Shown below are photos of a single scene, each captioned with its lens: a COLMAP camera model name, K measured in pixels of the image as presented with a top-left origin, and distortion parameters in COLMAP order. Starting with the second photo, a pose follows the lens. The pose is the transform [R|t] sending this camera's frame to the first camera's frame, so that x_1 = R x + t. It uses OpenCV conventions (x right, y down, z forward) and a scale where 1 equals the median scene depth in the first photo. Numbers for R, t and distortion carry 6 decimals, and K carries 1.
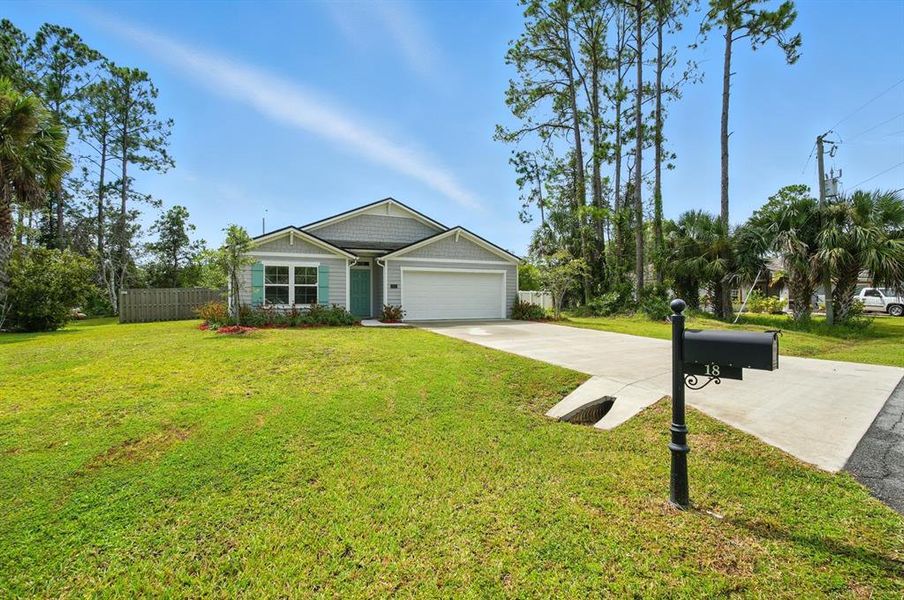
lens RADIAL K [[411.9, 0, 447.0], [0, 411.9, 295.6], [0, 0, 1]] dist [-0.000222, 0.003890]
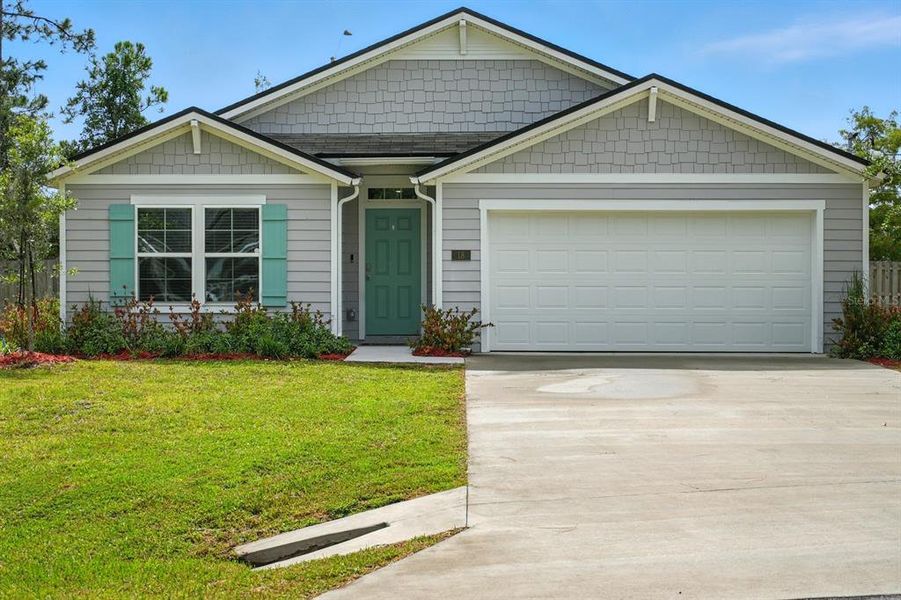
lens RADIAL K [[1347.3, 0, 433.2], [0, 1347.3, 320.4], [0, 0, 1]] dist [0.022232, 0.000000]
pose [[0.905448, 0.016170, -0.424149, 0.334506], [0.000009, 0.999273, 0.038115, -0.009840], [0.424457, -0.034515, 0.904790, -0.080545]]
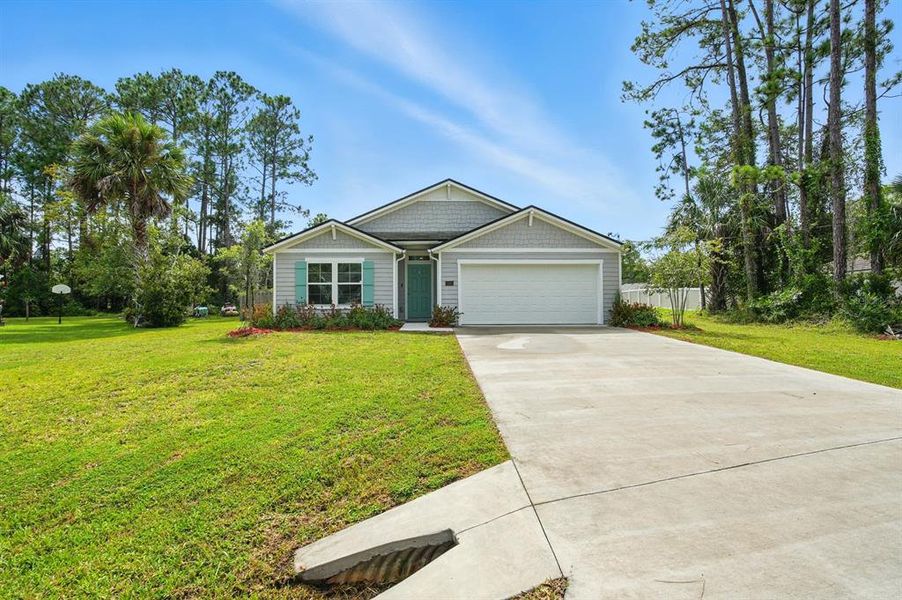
lens RADIAL K [[411.0, 0, 448.8], [0, 411.0, 296.1], [0, 0, 1]] dist [-0.000222, 0.003890]
pose [[0.929055, -0.002444, -0.369933, 0.170659], [0.004821, 0.999973, 0.005502, -0.000986], [0.369909, -0.006895, 0.929042, 0.208912]]
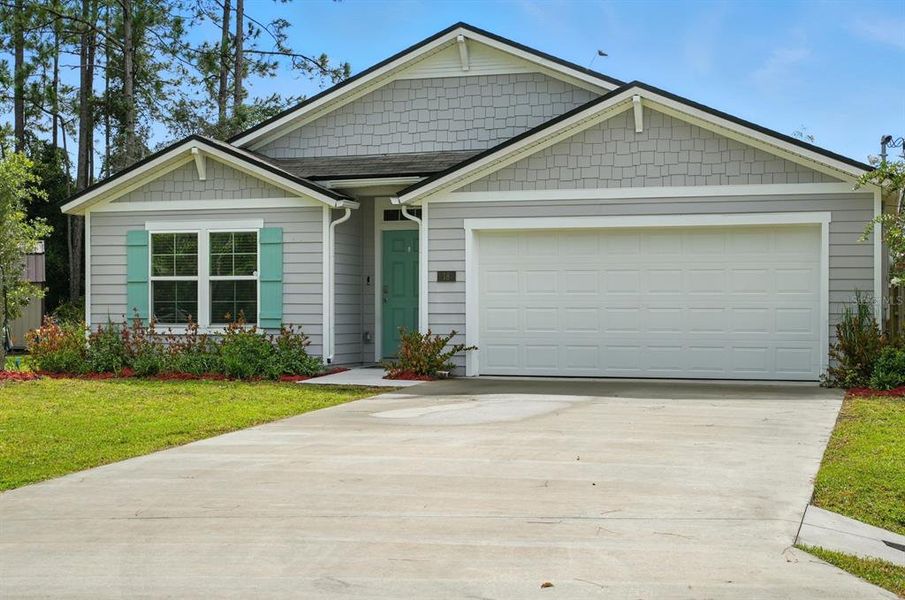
lens RADIAL K [[1353.3, 0, 442.9], [0, 1353.3, 328.6], [0, 0, 1]] dist [0.022232, 0.000000]
pose [[0.751064, 0.013200, -0.660098, 0.602433], [0.004218, 0.999684, 0.024790, -0.006297], [0.660216, -0.021403, 0.750770, 0.119341]]
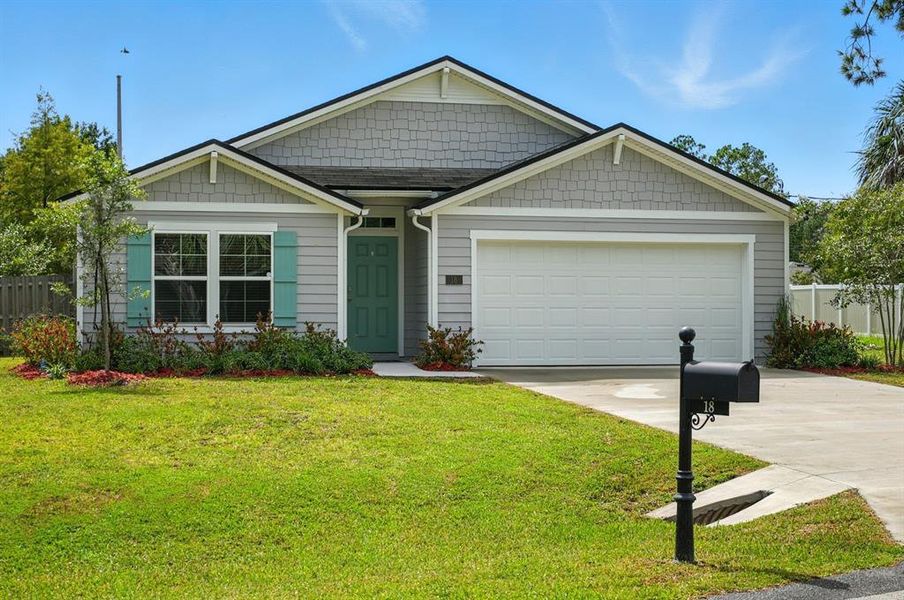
lens RADIAL K [[1351.8, 0, 419.1], [0, 1351.8, 331.9], [0, 0, 1]] dist [0.022232, 0.000000]
pose [[0.981943, 0.008228, -0.189000, 0.082637], [-0.002808, 0.999578, 0.028928, -0.009295], [0.189159, -0.027875, 0.981551, -0.285795]]
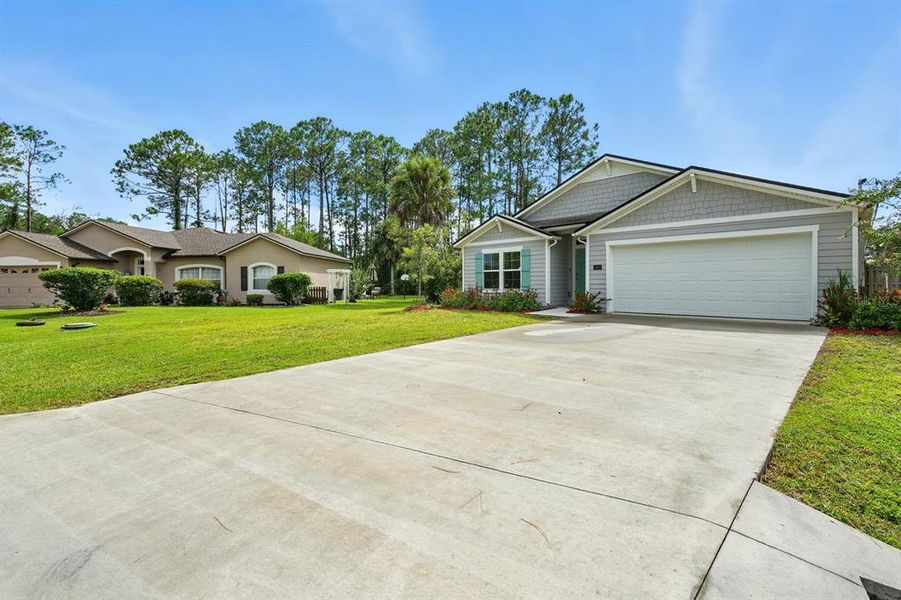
lens RADIAL K [[410.5, 0, 458.4], [0, 410.5, 287.0], [0, 0, 1]] dist [-0.000222, 0.003890]
pose [[0.381786, 0.007260, -0.924222, 0.466880], [0.011769, 0.999850, 0.012716, 0.001634], [0.924176, -0.015732, 0.381643, 0.433254]]
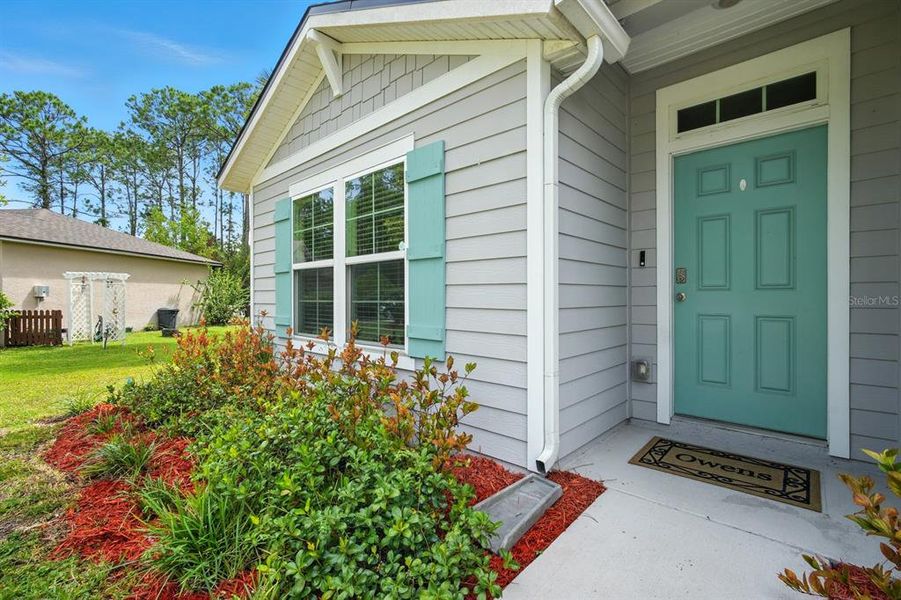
lens RADIAL K [[410.5, 0, 460.3], [0, 410.5, 297.7], [0, 0, 1]] dist [-0.000222, 0.003890]
pose [[0.419380, 0.004713, -0.907799, -0.110140], [0.010597, 0.999893, 0.010087, -0.004783], [0.907749, -0.013850, 0.419285, 0.829271]]
